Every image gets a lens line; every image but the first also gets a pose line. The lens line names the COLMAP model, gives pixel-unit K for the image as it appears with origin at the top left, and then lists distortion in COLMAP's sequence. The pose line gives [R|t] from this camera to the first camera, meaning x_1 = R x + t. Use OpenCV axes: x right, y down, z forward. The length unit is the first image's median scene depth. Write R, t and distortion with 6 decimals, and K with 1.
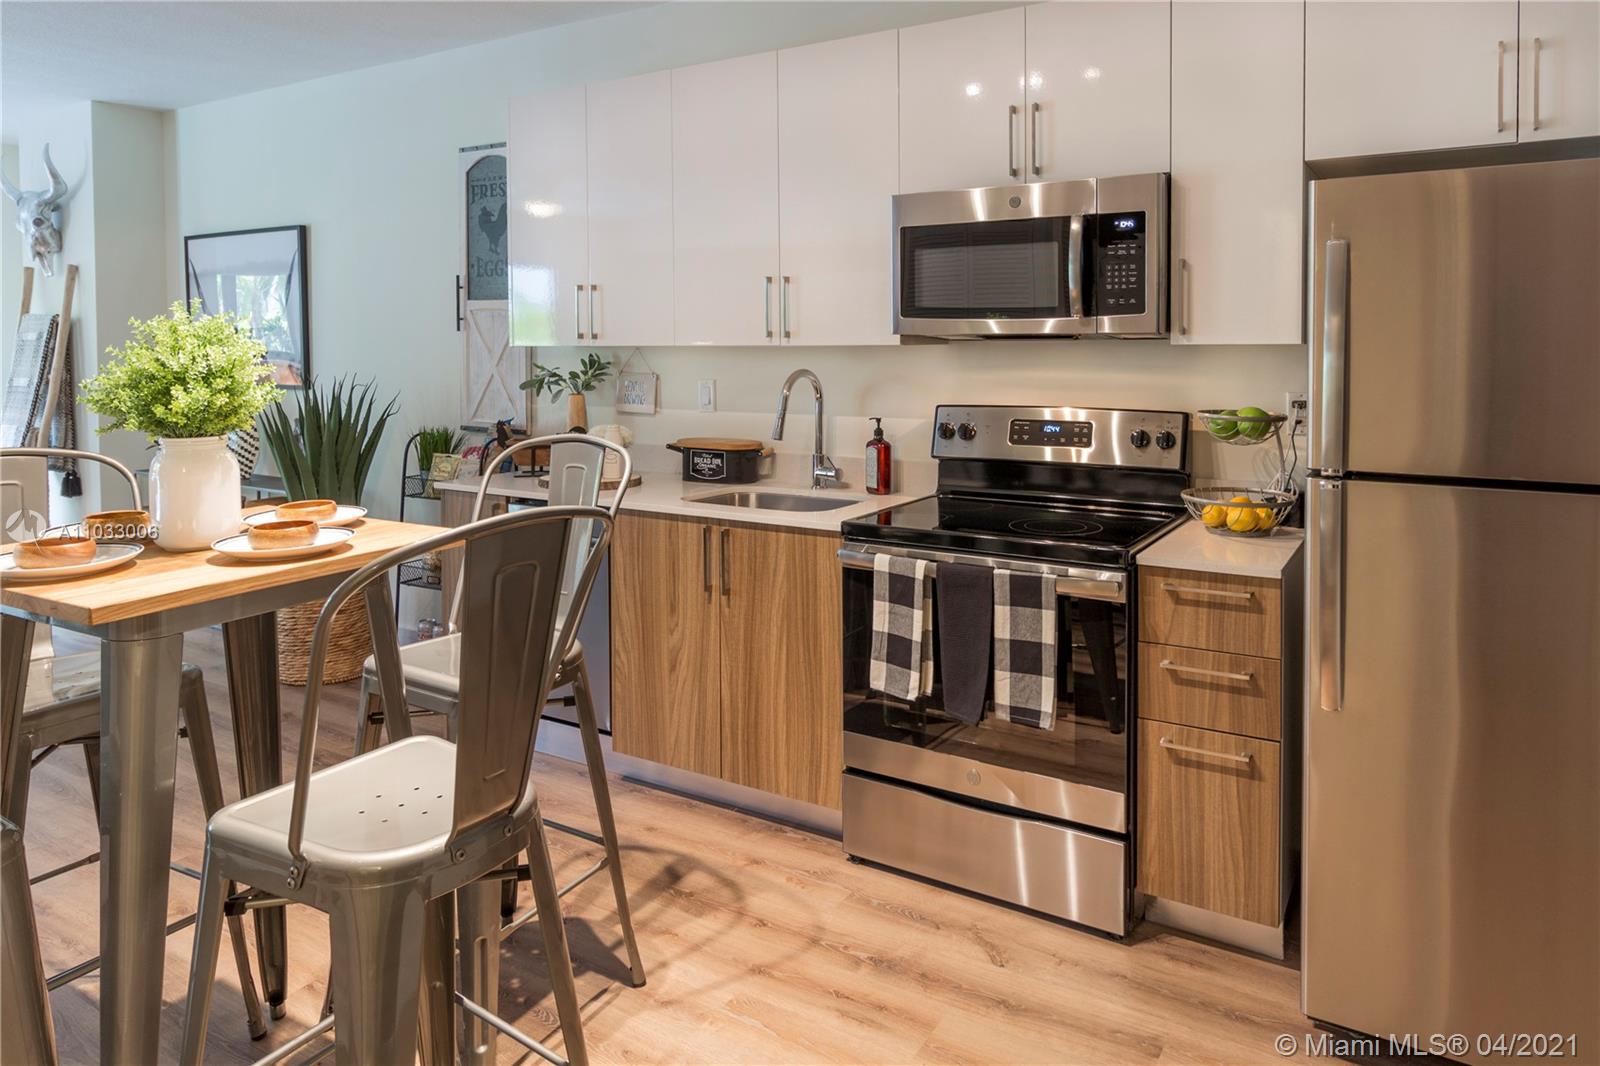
lens RADIAL K [[1067.0, 0, 756.4], [0, 1067.0, 371.9], [0, 0, 1]] dist [0.006569, -0.000076]
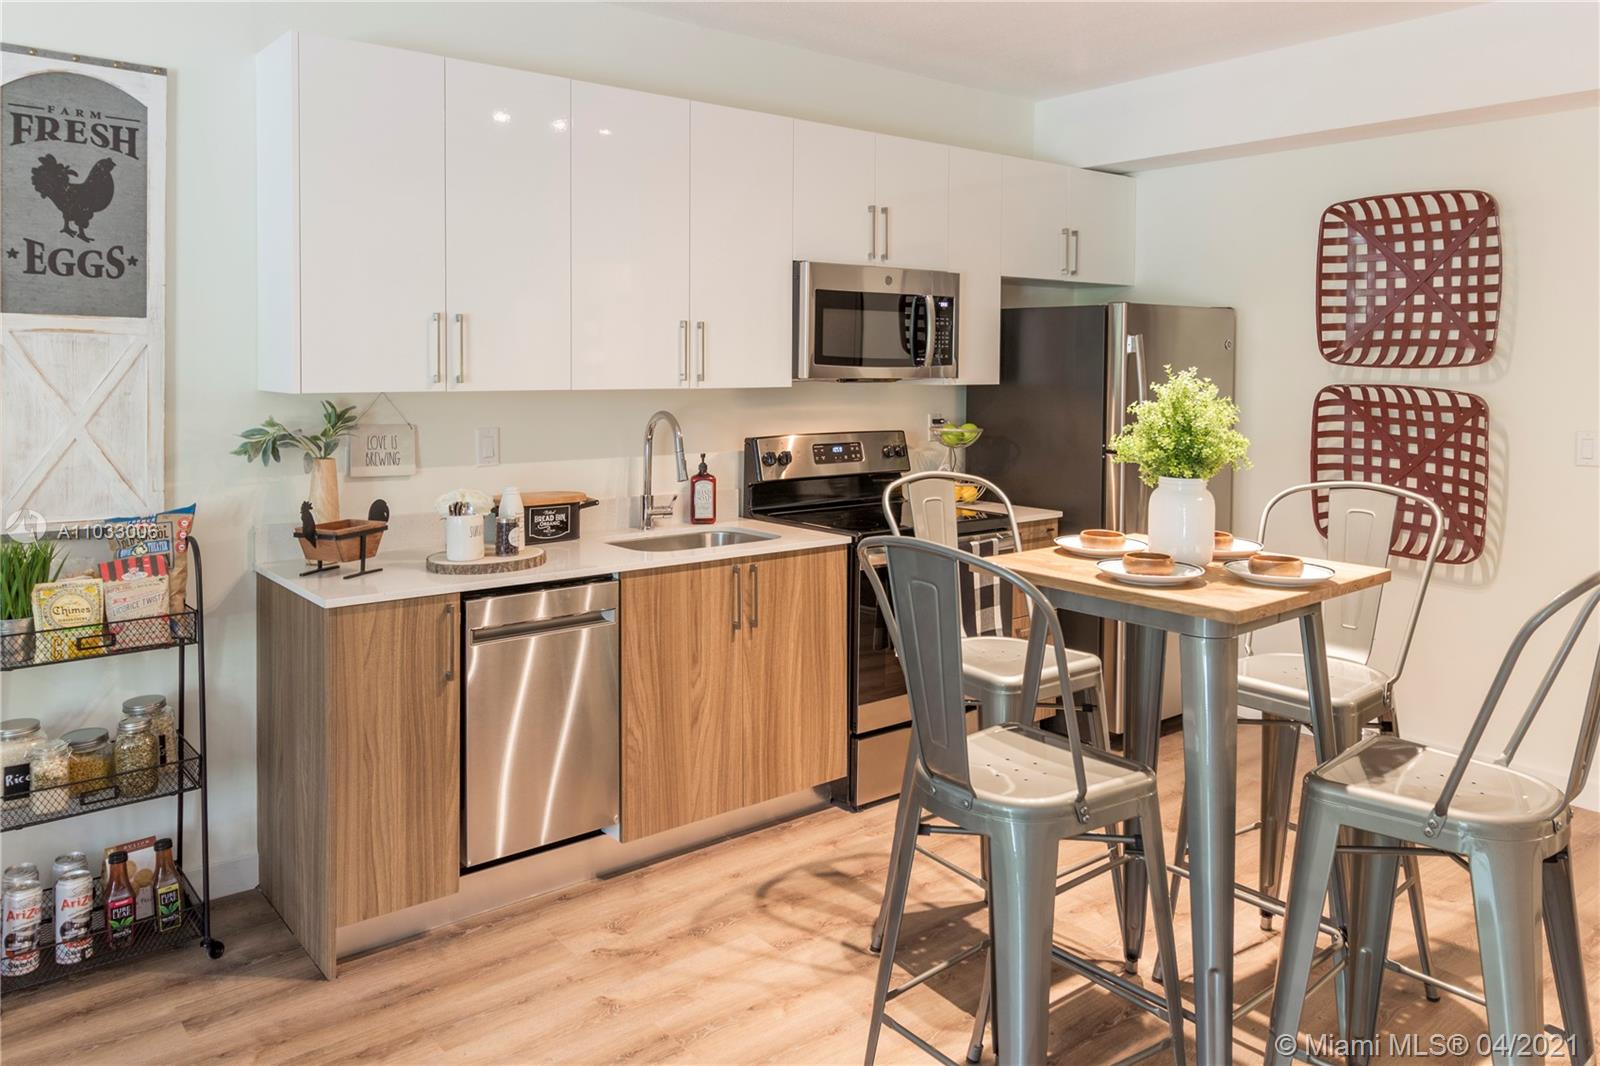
lens RADIAL K [[1177.1, 0, 877.7], [0, 1177.1, 403.5], [0, 0, 1]] dist [-0.005195, 0.004354]
pose [[0.268214, -0.026019, 0.963008, -1.082040], [0.021813, 0.999543, 0.020931, -0.031488], [-0.963112, 0.015392, 0.268659, 0.557477]]
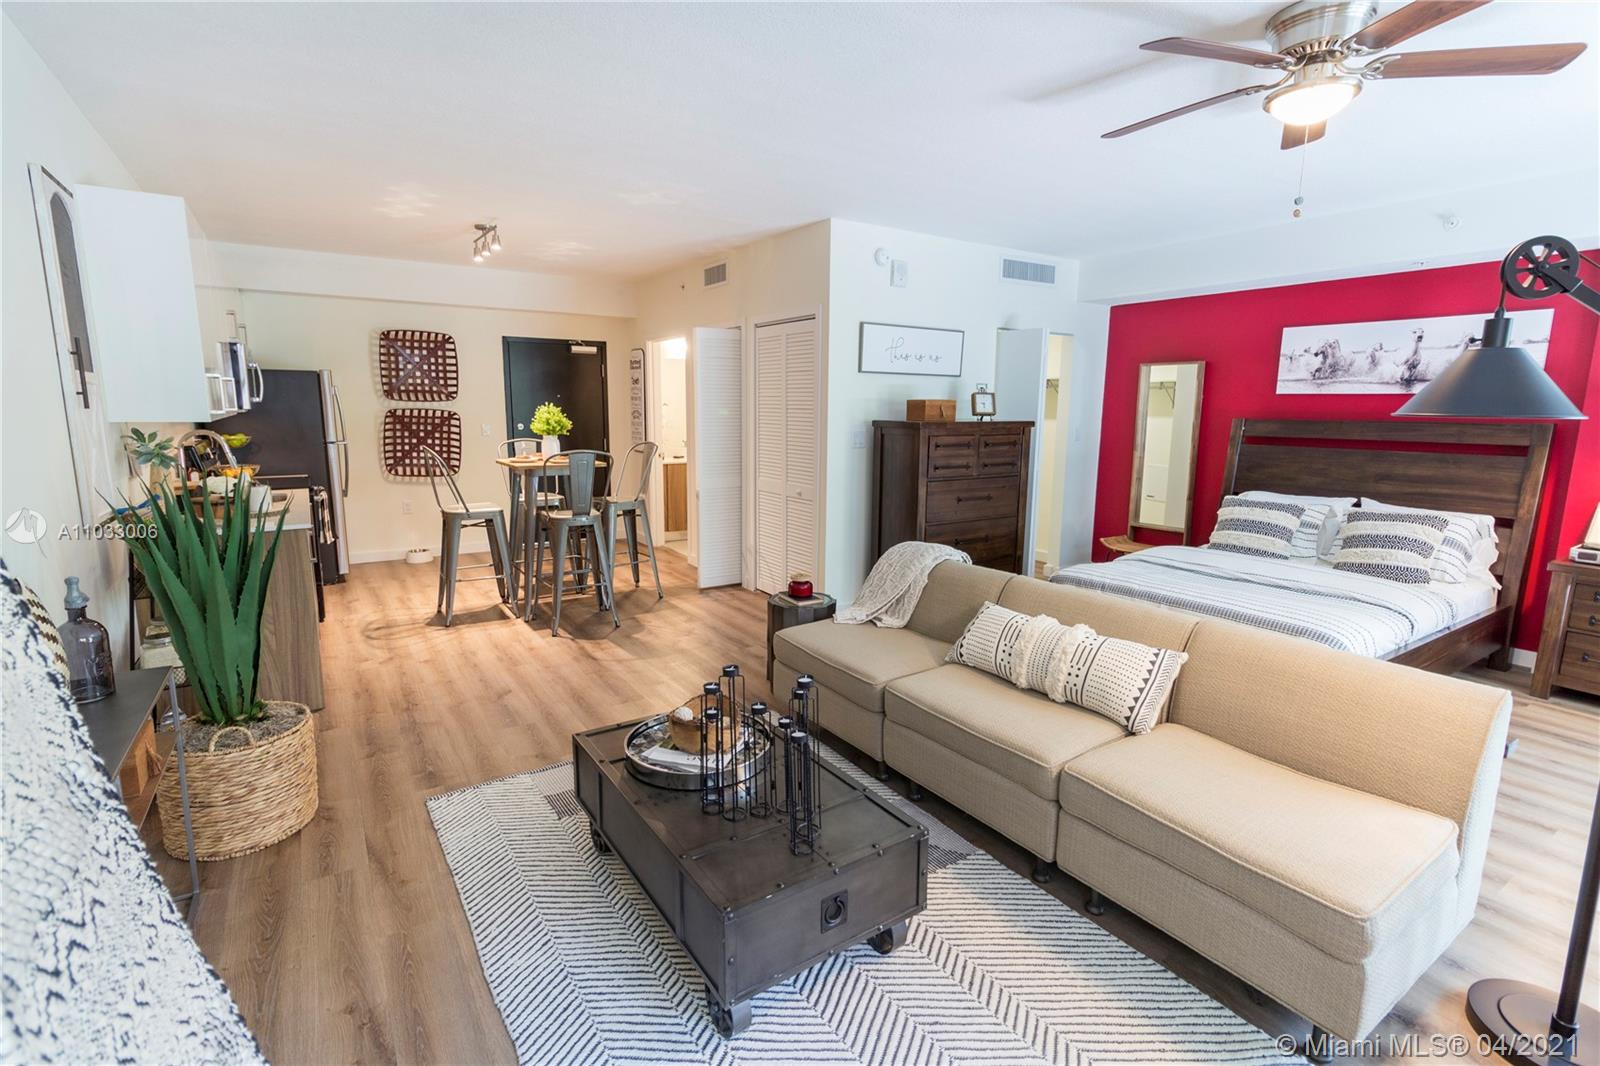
lens RADIAL K [[745.7, 0, 774.8], [0, 745.7, 522.5], [0, 0, 1]] dist [-0.001959, 0.000725]
pose [[-0.912013, -0.066697, 0.404702, -1.437171], [0.011570, 0.982114, 0.187933, -0.080247], [-0.409998, 0.176080, -0.894929, 1.891846]]
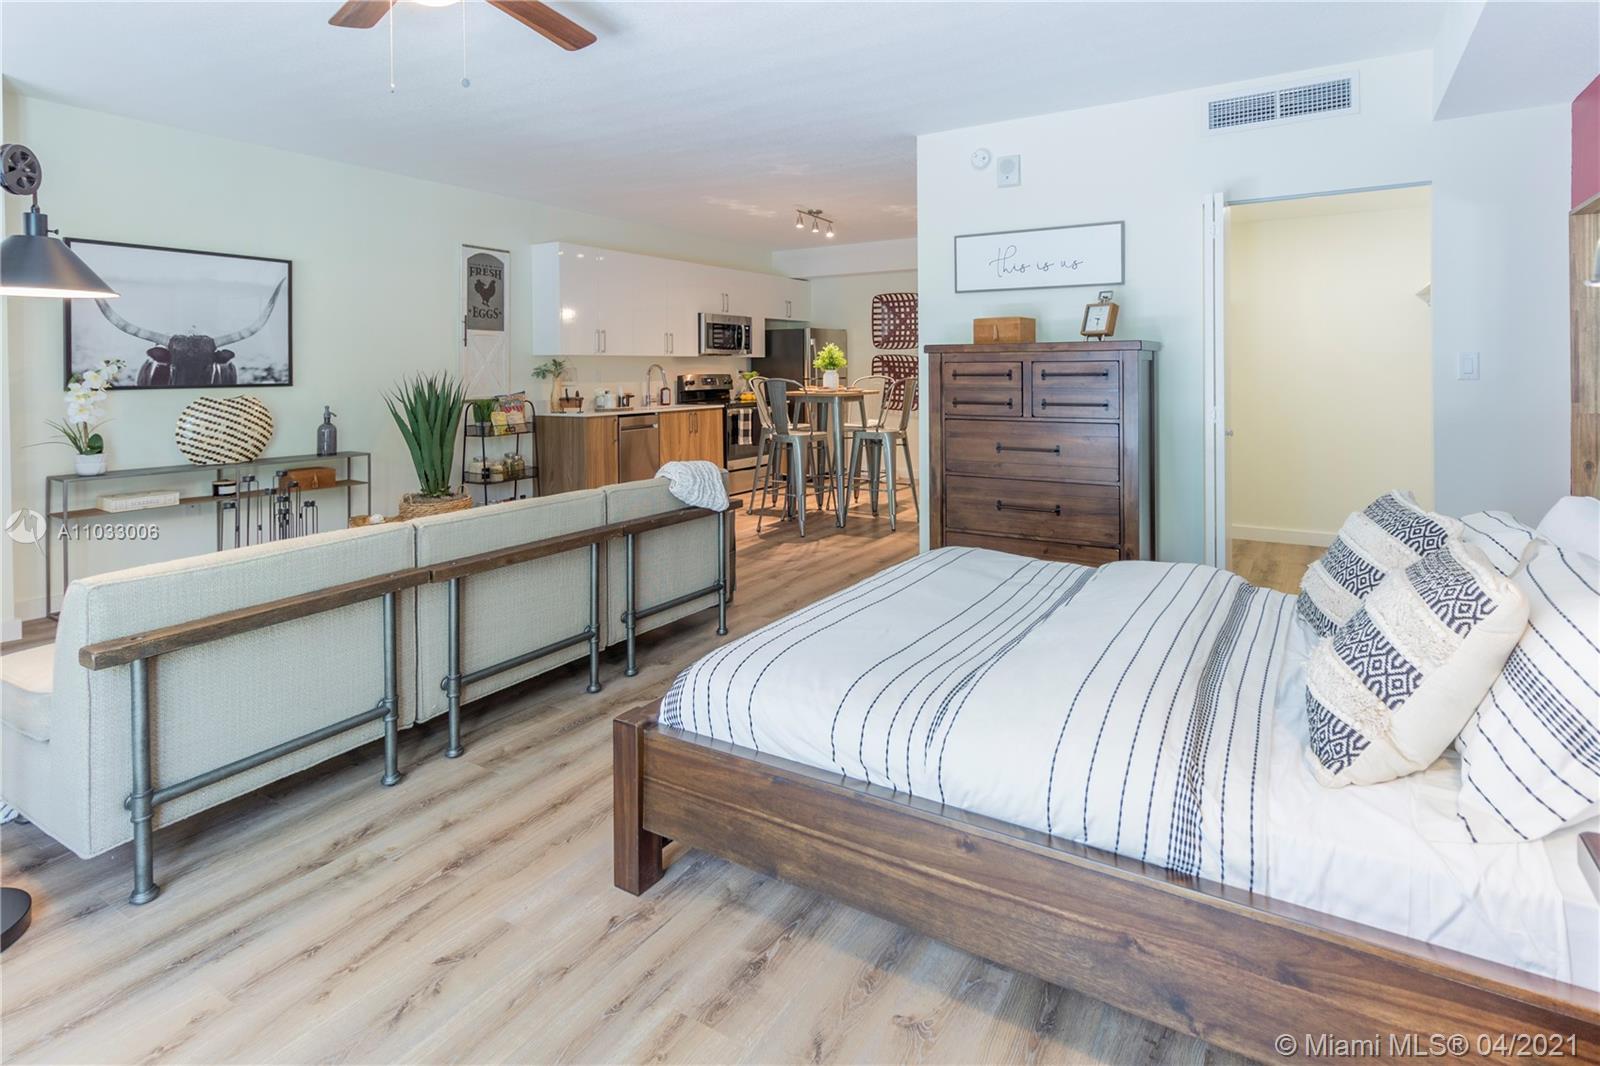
lens RADIAL K [[781.2, 0, 900.3], [0, 781.2, 377.5], [0, 0, 1]] dist [0.003068, 0.000090]
pose [[-0.078711, -0.004416, 0.996888, -2.378022], [0.039982, 0.999172, 0.007583, 0.048303], [-0.996095, 0.040454, -0.078469, 0.553071]]
